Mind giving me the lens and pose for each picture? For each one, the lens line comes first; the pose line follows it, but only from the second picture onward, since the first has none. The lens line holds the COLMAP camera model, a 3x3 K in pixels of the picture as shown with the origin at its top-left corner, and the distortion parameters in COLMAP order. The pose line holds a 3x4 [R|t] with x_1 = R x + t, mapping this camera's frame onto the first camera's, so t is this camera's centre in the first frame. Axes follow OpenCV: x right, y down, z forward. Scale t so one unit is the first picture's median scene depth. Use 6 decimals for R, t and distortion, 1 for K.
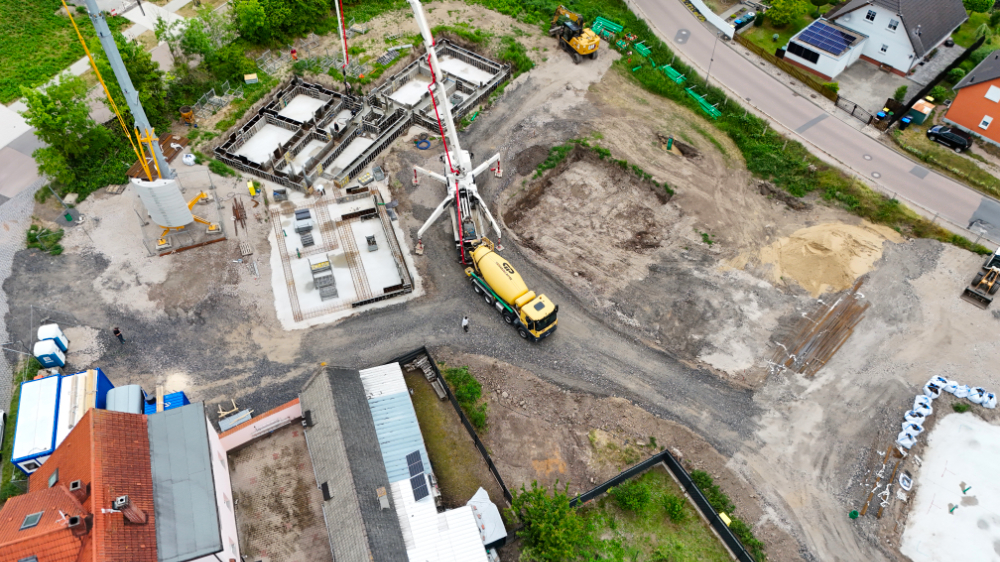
lens RADIAL K [[736.0, 0, 501.3], [0, 736.0, 282.2], [0, 0, 1]] dist [0.072663, -0.071104]
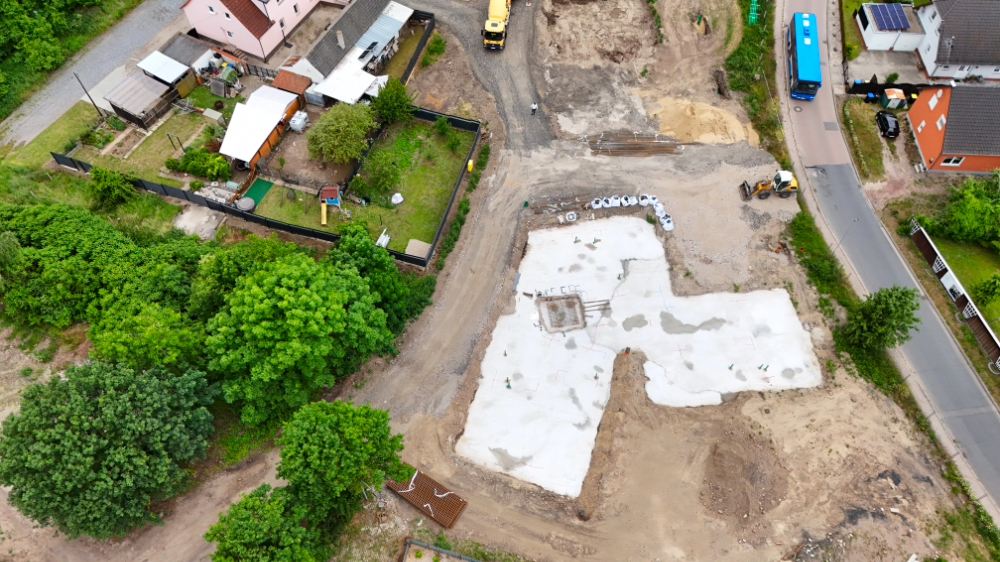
lens RADIAL K [[736.0, 0, 501.3], [0, 736.0, 282.2], [0, 0, 1]] dist [0.072663, -0.071104]
pose [[0.693496, 0.606044, -0.389583, 0.840850], [-0.562487, 0.793339, 0.232854, 0.075845], [0.450191, 0.057652, 0.891069, -0.316662]]
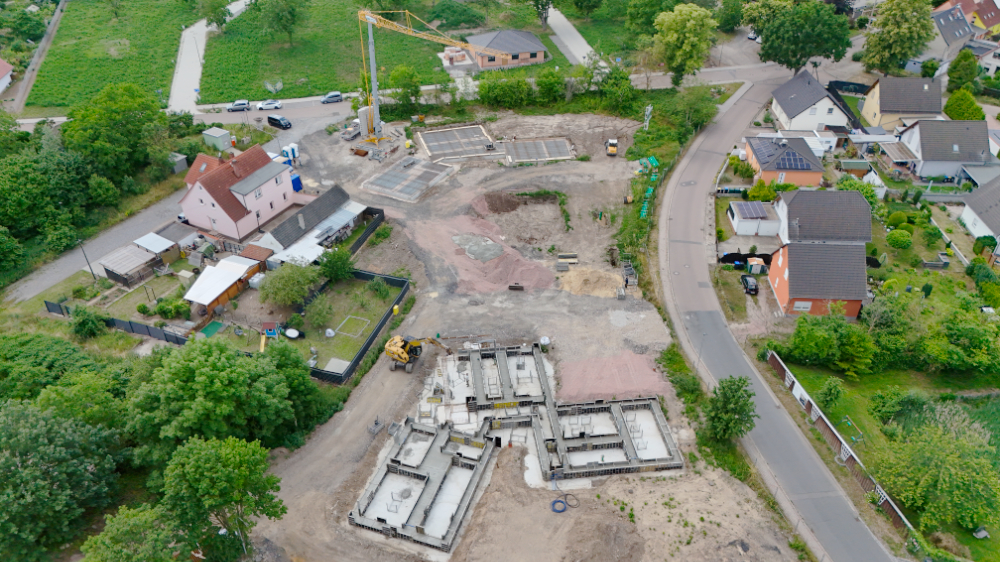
lens RADIAL K [[736.0, 0, 501.3], [0, 736.0, 282.2], [0, 0, 1]] dist [0.072663, -0.071104]
pose [[0.678728, 0.418385, -0.603558, 1.190671], [-0.565277, 0.822283, -0.065674, 0.167693], [0.468818, 0.385752, 0.794610, -0.326002]]
